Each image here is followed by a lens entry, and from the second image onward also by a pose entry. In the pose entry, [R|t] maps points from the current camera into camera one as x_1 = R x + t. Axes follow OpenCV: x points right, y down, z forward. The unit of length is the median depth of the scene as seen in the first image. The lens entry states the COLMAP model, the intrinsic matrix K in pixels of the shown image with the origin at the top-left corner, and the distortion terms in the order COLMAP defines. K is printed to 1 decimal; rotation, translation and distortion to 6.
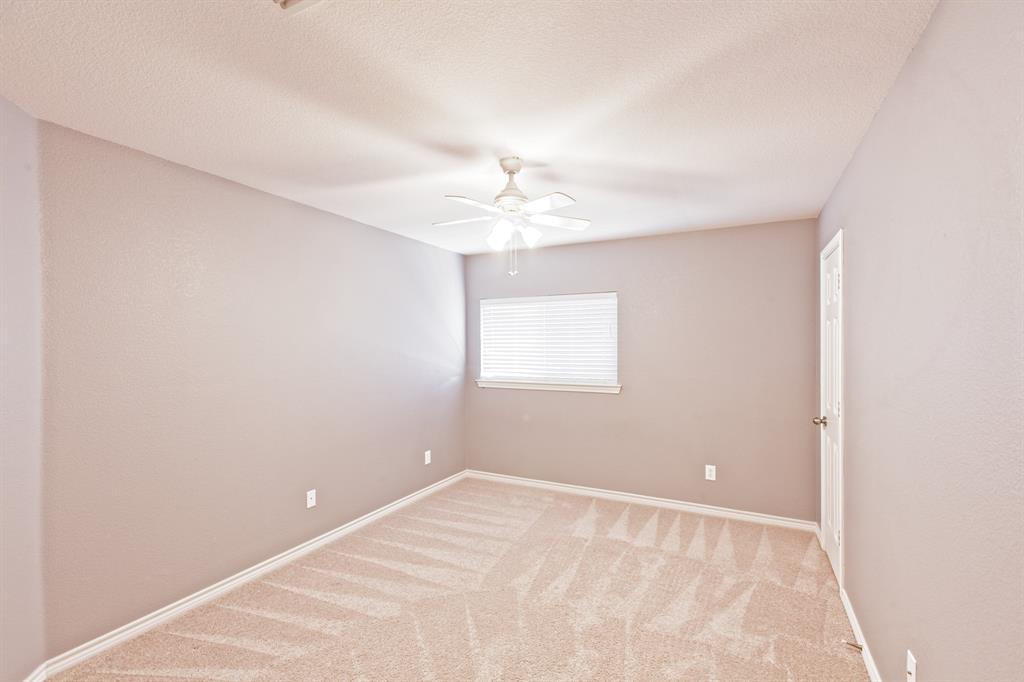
lens RADIAL K [[469.3, 0, 516.5], [0, 469.3, 342.9], [0, 0, 1]] dist [0.023019, -0.012329]
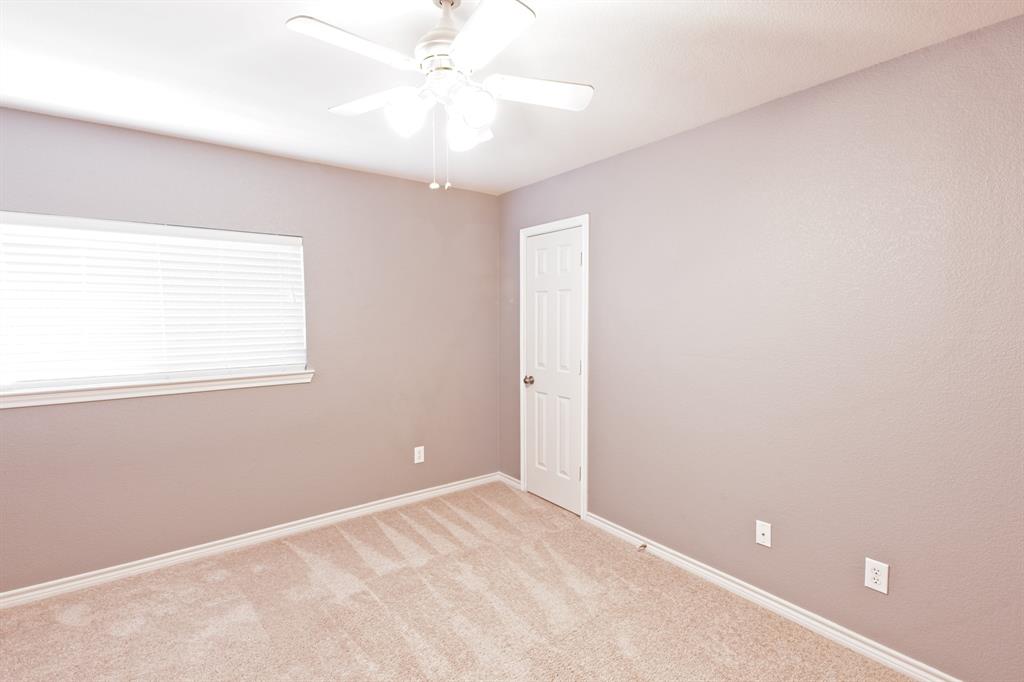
lens RADIAL K [[479.5, 0, 530.5], [0, 479.5, 343.6], [0, 0, 1]] dist [0.027399, -0.012942]
pose [[0.407863, -0.050269, 0.911658, -0.376089], [-0.007870, 0.998253, 0.058564, 0.004347], [-0.913009, -0.031061, 0.406755, 0.480372]]
